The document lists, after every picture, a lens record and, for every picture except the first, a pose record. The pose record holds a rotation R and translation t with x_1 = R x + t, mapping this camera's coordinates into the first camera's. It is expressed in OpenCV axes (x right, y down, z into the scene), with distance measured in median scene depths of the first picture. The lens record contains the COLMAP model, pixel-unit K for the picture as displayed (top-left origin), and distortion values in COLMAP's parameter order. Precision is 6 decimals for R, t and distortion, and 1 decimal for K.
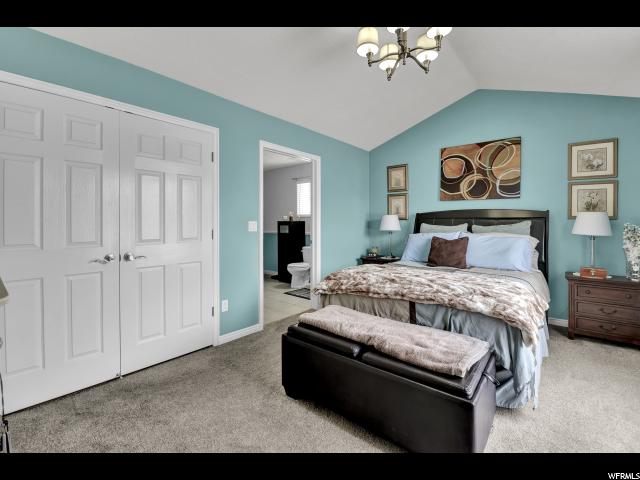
lens RADIAL K [[285.2, 0, 328.7], [0, 285.2, 226.7], [0, 0, 1]] dist [-0.003840, -0.001047]
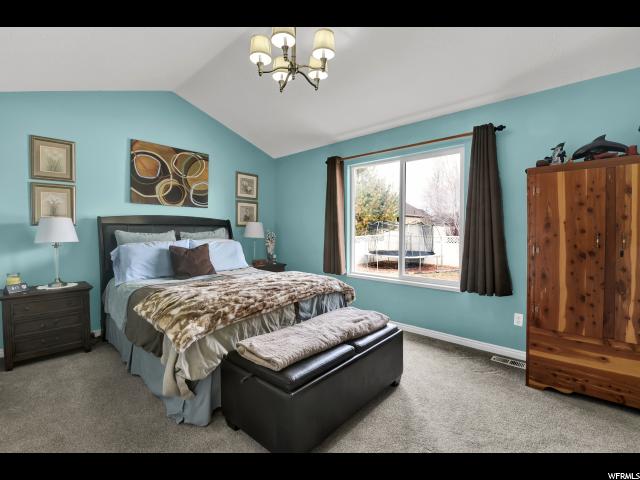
lens RADIAL K [[285.2, 0, 325.6], [0, 285.2, 227.8], [0, 0, 1]] dist [-0.003840, -0.001047]
pose [[0.052228, 0.002865, 0.998631, -0.484580], [0.013865, 0.999897, -0.003594, -0.011062], [-0.998539, 0.014033, 0.052183, 0.501495]]
